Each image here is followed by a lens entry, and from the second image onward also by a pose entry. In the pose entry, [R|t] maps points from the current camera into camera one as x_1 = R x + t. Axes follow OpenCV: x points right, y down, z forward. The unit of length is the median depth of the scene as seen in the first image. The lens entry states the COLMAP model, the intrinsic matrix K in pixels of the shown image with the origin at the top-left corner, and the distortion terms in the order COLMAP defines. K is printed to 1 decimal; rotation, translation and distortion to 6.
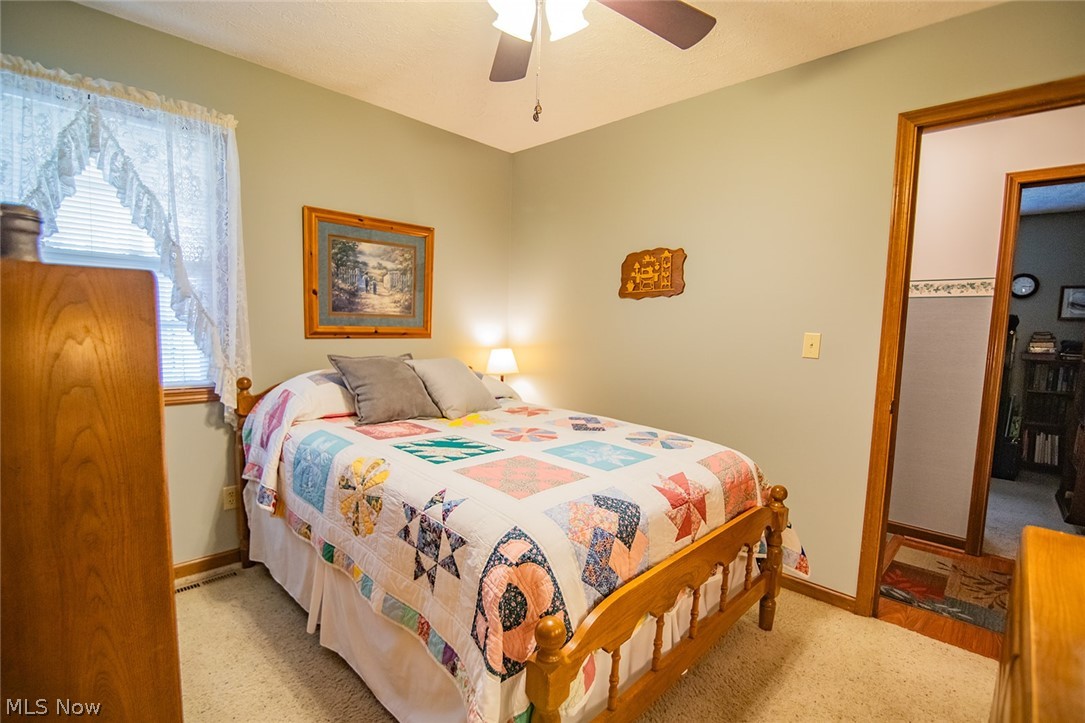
lens RADIAL K [[499.5, 0, 536.8], [0, 499.5, 374.2], [0, 0, 1]] dist [-0.020106, 0.001380]
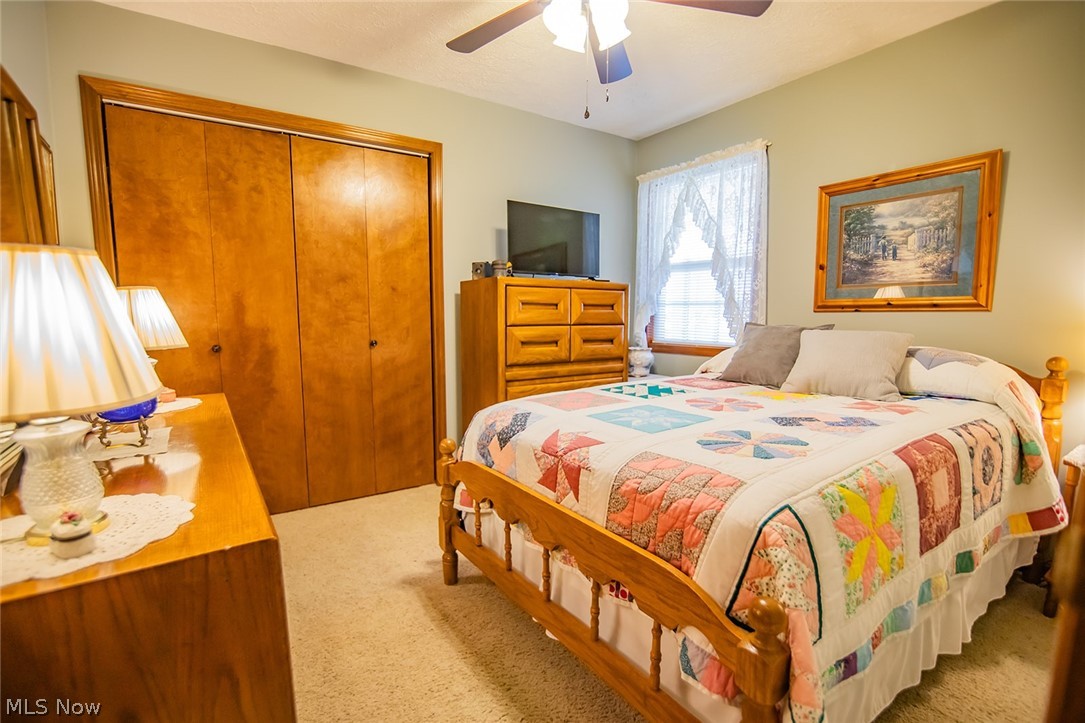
lens RADIAL K [[499.5, 0, 536.8], [0, 499.5, 374.2], [0, 0, 1]] dist [-0.020106, 0.001380]
pose [[-0.200605, 0.093831, -0.975168, 0.721687], [-0.097197, 0.988585, 0.115117, -0.004828], [0.974839, 0.117876, -0.189195, 0.652317]]
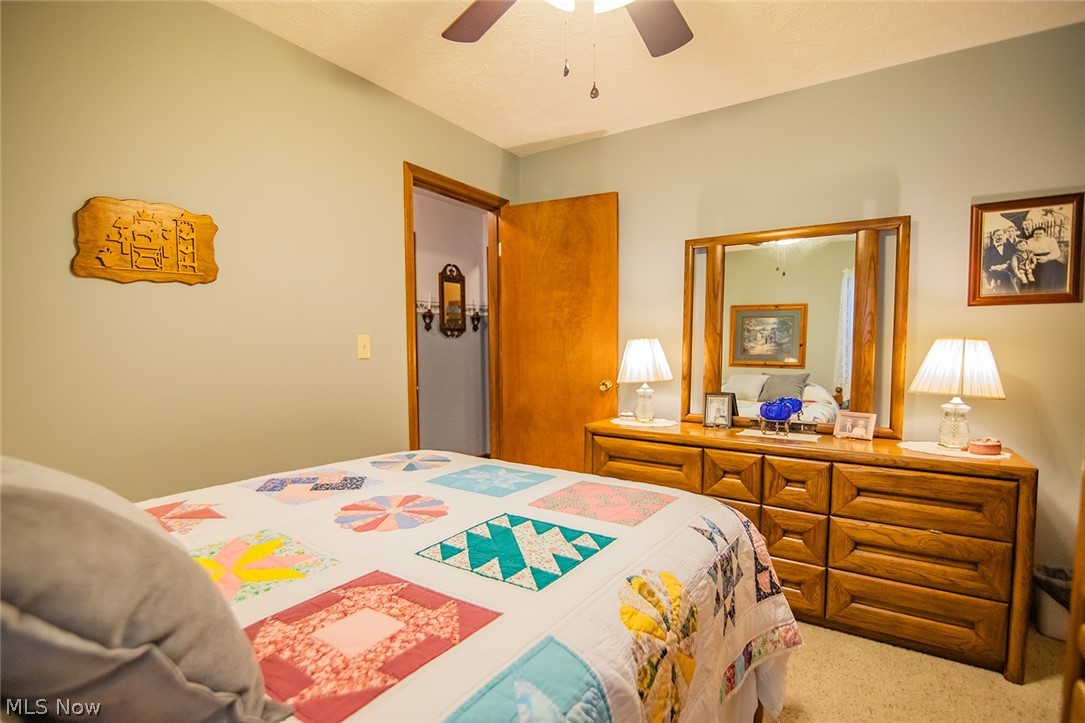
lens RADIAL K [[499.5, 0, 536.8], [0, 499.5, 374.2], [0, 0, 1]] dist [-0.020106, 0.001380]
pose [[-0.159483, -0.091199, 0.982979, -0.480625], [0.090340, 0.990197, 0.106526, -0.069498], [-0.983058, 0.105792, -0.149681, 0.691576]]
